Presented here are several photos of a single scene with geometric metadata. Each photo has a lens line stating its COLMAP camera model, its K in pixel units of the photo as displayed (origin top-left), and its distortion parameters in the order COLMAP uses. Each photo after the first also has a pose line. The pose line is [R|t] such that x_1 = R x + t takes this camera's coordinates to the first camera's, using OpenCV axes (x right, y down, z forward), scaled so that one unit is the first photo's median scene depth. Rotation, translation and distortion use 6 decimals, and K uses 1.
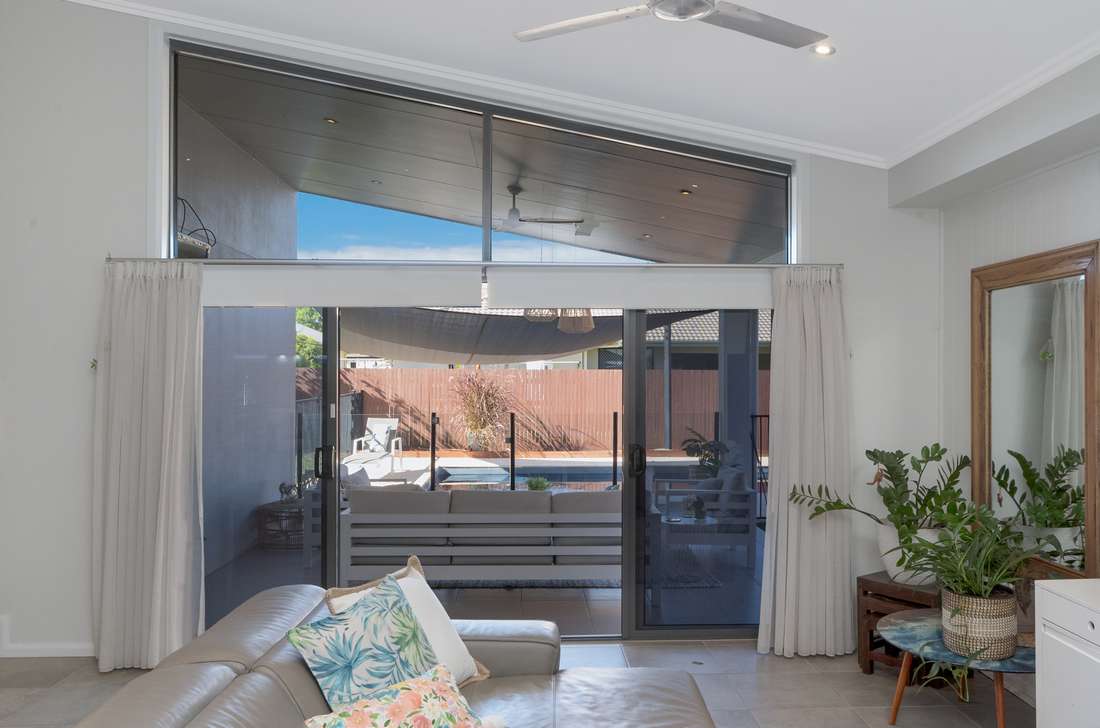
lens RADIAL K [[846.7, 0, 550.0], [0, 846.7, 364.0], [0, 0, 1]] dist [0.007889, 0.002439]
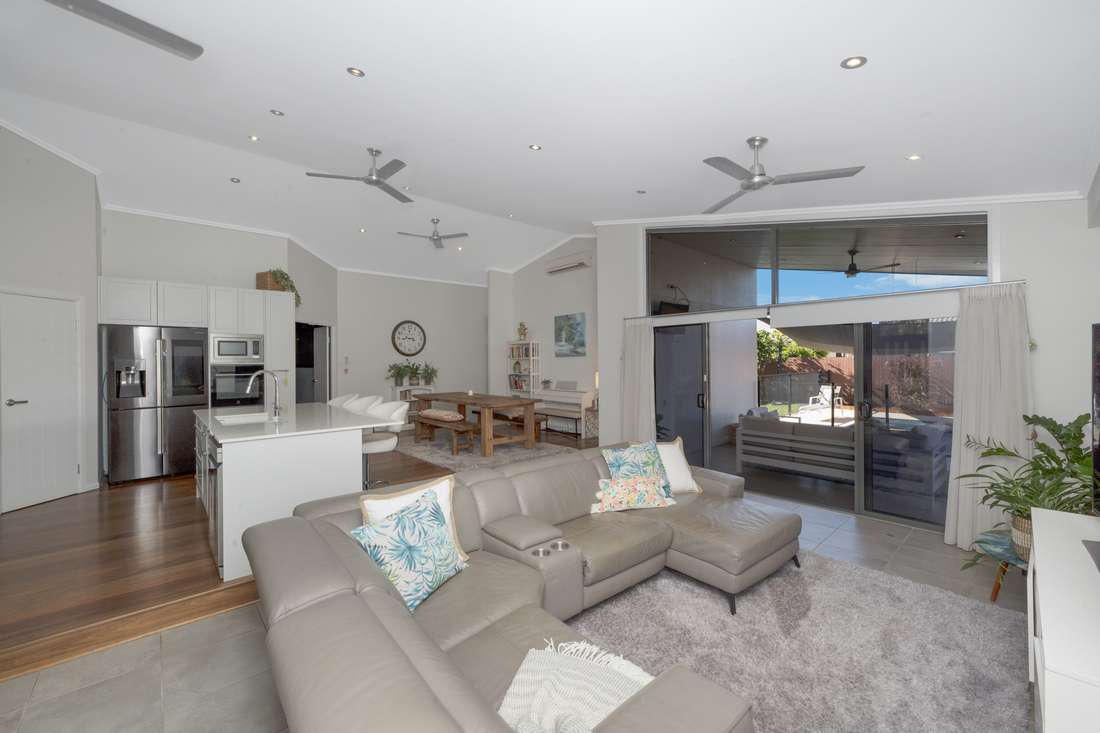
lens RADIAL K [[443.3, 0, 552.2], [0, 443.3, 358.8], [0, 0, 1]] dist [0.018762, 0.000152]
pose [[0.625514, -0.011711, -0.780125, 0.312205], [0.017665, 0.999844, -0.000846, -0.001440], [0.780013, -0.013252, 0.625623, -0.038107]]
